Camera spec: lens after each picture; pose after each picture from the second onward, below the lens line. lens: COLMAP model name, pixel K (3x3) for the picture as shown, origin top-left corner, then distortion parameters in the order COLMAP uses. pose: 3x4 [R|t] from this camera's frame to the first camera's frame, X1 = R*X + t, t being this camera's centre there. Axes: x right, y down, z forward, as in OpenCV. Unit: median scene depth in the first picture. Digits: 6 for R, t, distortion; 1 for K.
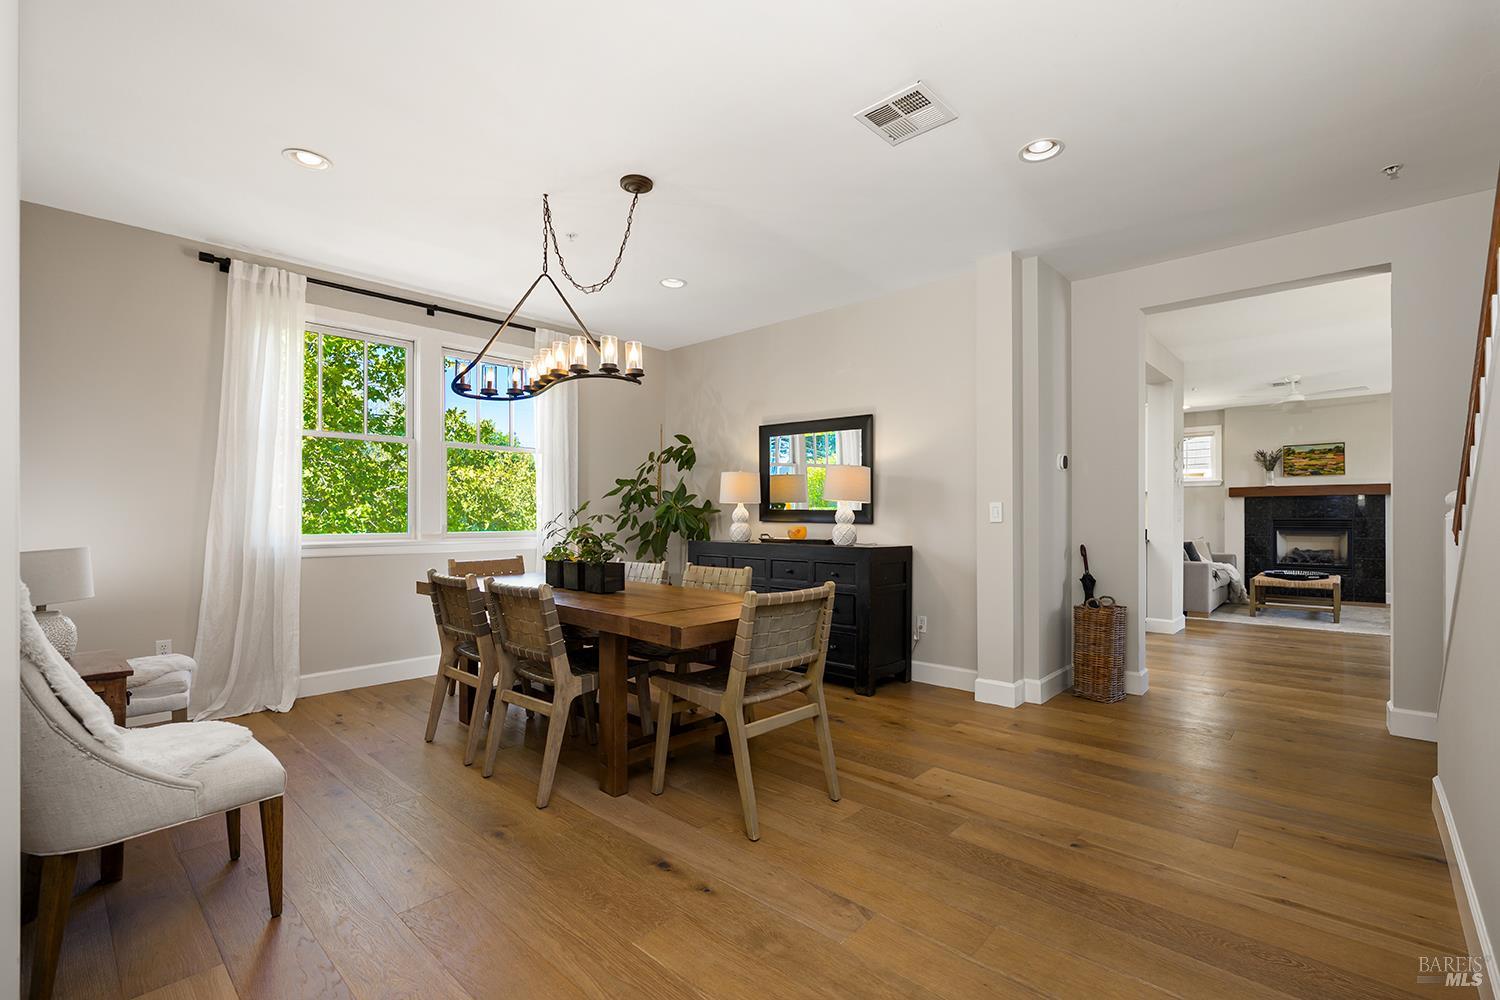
lens RADIAL K [[659.8, 0, 750.0], [0, 659.8, 500.0], [0, 0, 1]] dist [0.000172, 0.000023]
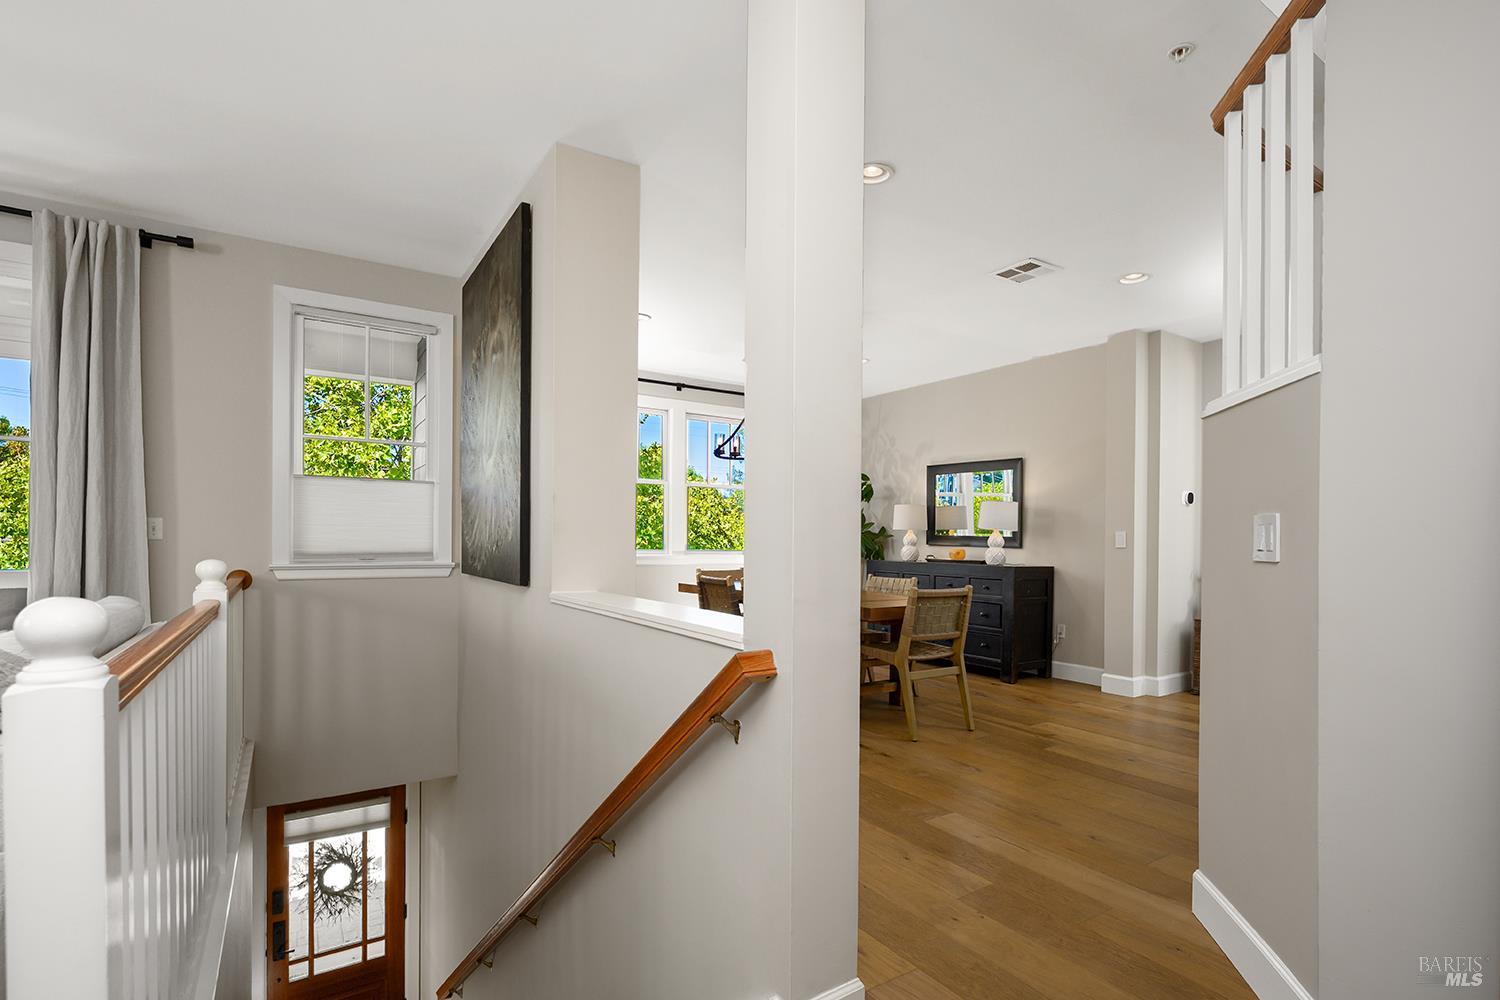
lens RADIAL K [[693.1, 0, 746.8], [0, 693.1, 537.2], [0, 0, 1]] dist [-0.021647, -0.000038]
pose [[0.968833, 0.011696, -0.247439, 0.011448], [-0.006417, 0.999734, 0.022131, -0.009151], [0.247633, -0.019853, 0.968651, -0.373474]]
